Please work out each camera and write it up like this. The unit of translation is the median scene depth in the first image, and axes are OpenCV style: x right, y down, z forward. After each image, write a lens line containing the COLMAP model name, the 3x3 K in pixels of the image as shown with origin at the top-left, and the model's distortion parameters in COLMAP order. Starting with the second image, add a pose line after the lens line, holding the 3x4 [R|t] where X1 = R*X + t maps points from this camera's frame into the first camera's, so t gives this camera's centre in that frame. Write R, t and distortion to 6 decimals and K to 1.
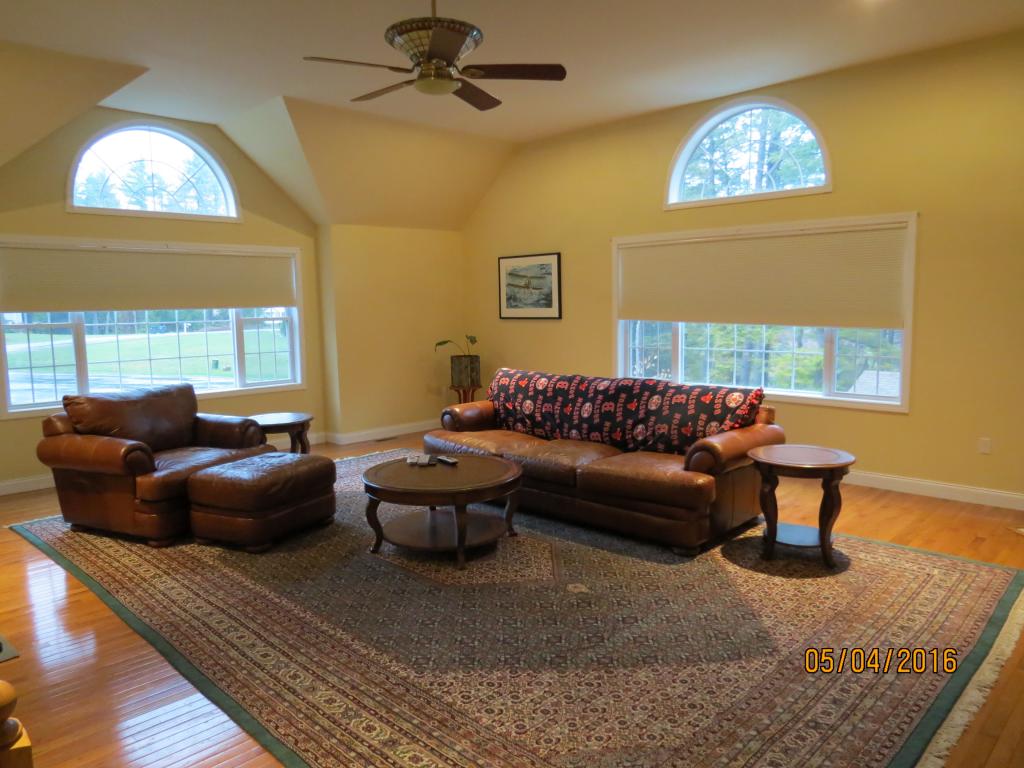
lens RADIAL K [[725.9, 0, 511.8], [0, 725.9, 385.9], [0, 0, 1]] dist [-0.035349, 0.008335]
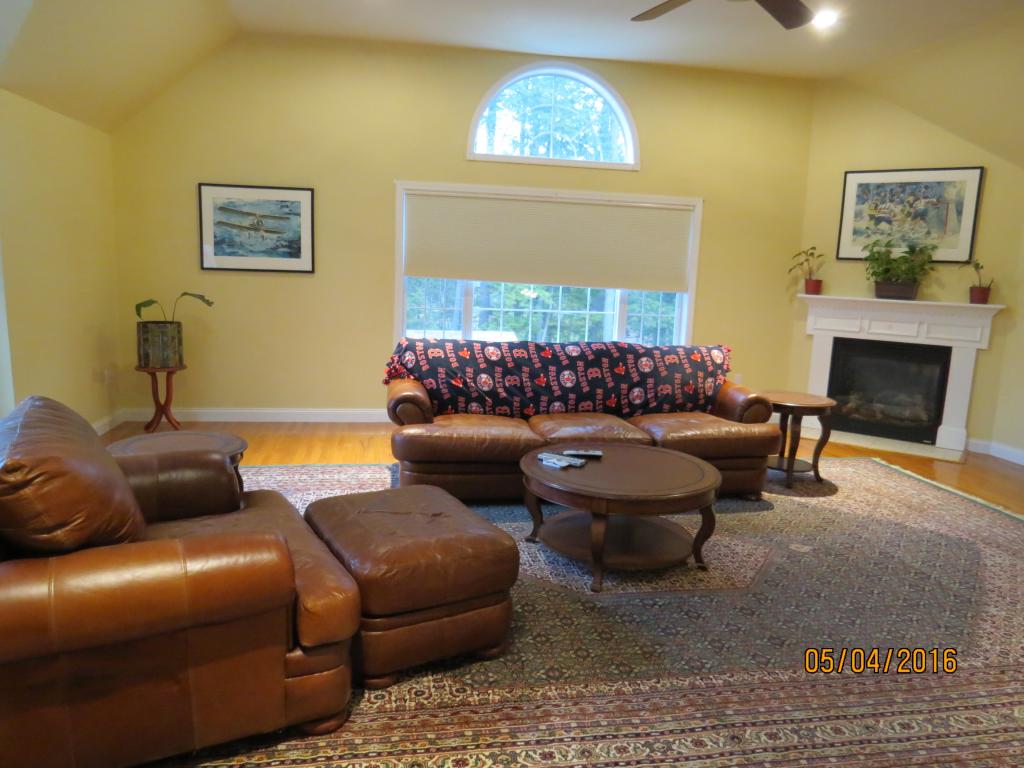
lens RADIAL K [[725.9, 0, 511.4], [0, 725.9, 383.0], [0, 0, 1]] dist [-0.035349, 0.008335]
pose [[0.585790, -0.090374, 0.805408, -0.684835], [0.044527, 0.995851, 0.079358, -0.037659], [-0.809239, -0.010625, 0.587384, 0.530744]]
